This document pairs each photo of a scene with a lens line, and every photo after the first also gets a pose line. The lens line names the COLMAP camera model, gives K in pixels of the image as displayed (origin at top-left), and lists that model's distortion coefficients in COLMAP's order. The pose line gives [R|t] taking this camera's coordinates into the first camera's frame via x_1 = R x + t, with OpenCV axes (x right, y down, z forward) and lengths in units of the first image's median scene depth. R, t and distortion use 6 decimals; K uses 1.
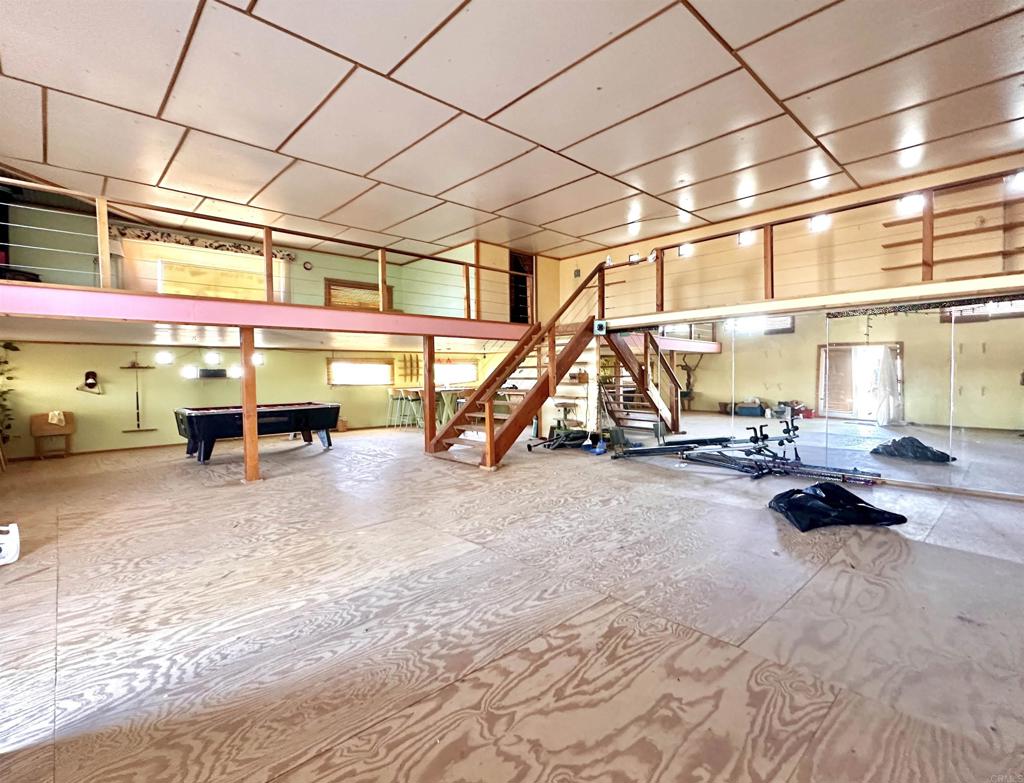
lens RADIAL K [[489.7, 0, 512.0], [0, 489.7, 391.5], [0, 0, 1]] dist [0.012482, -0.000072]
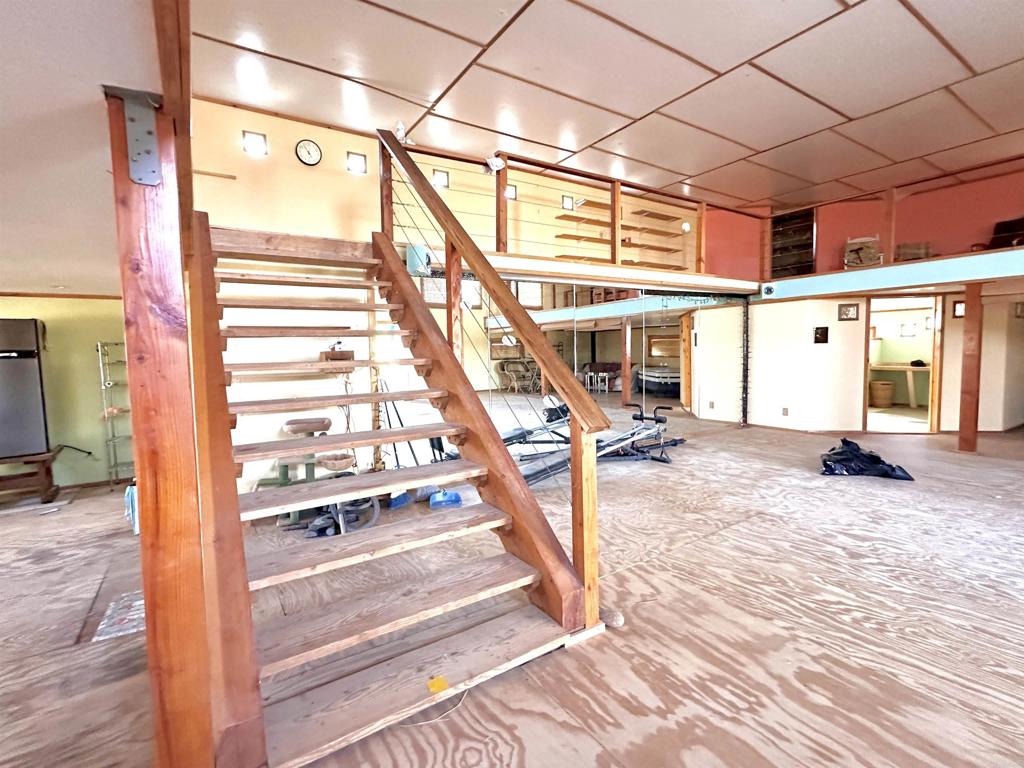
lens RADIAL K [[479.0, 0, 512.0], [0, 479.0, 384.0], [0, 0, 1]] dist [-0.002256, -0.000161]
pose [[0.164860, -0.066052, 0.984103, -0.250830], [0.056883, 0.996731, 0.057371, -0.019774], [-0.984675, 0.046521, 0.168079, 0.685884]]
